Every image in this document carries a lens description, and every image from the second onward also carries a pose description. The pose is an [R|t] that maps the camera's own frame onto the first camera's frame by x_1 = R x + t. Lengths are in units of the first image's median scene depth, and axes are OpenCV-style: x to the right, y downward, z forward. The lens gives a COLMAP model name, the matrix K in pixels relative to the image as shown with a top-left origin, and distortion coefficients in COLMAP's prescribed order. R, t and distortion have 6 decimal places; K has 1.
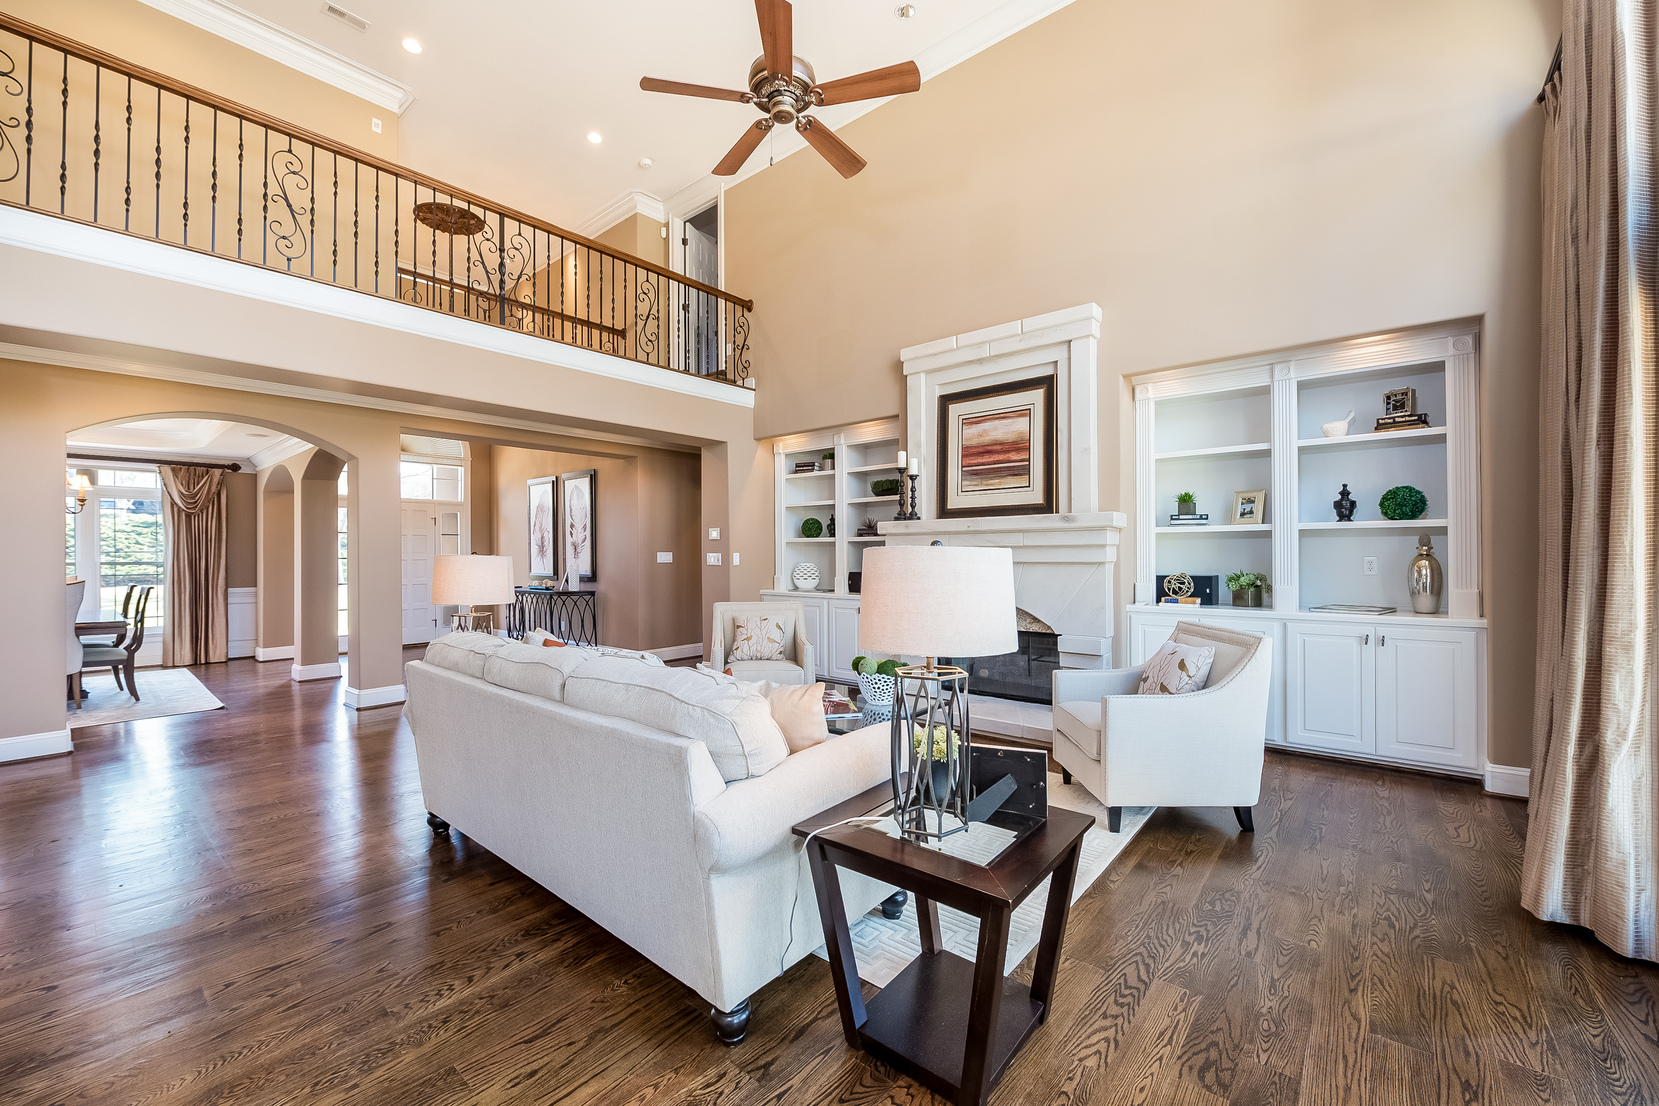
lens RADIAL K [[669.3, 0, 829.5], [0, 669.3, 553.0], [0, 0, 1]] dist [0.000298, 0.000026]
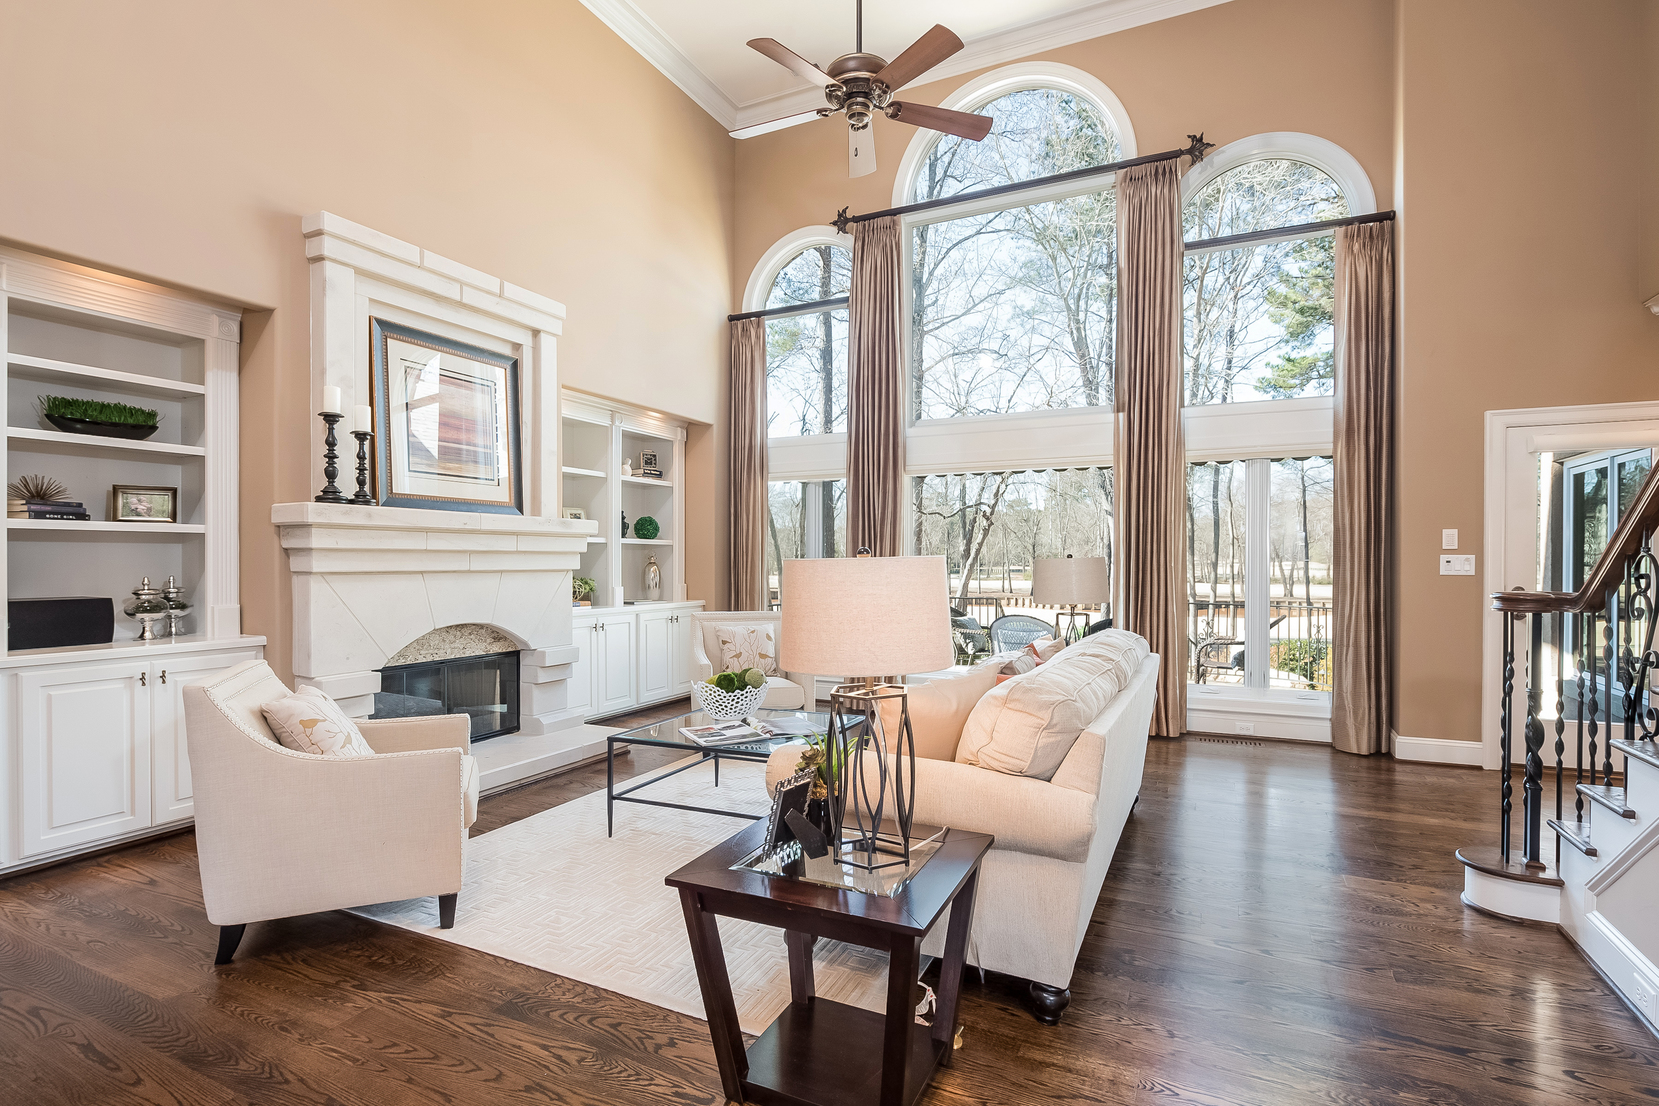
lens RADIAL K [[789.6, 0, 829.5], [0, 789.6, 553.0], [0, 0, 1]] dist [0.000096, 0.000002]
pose [[-0.252728, 0.013495, 0.967443, -0.779670], [-0.002137, 0.999892, -0.014506, 0.005037], [-0.967535, -0.005734, -0.252672, 0.868496]]
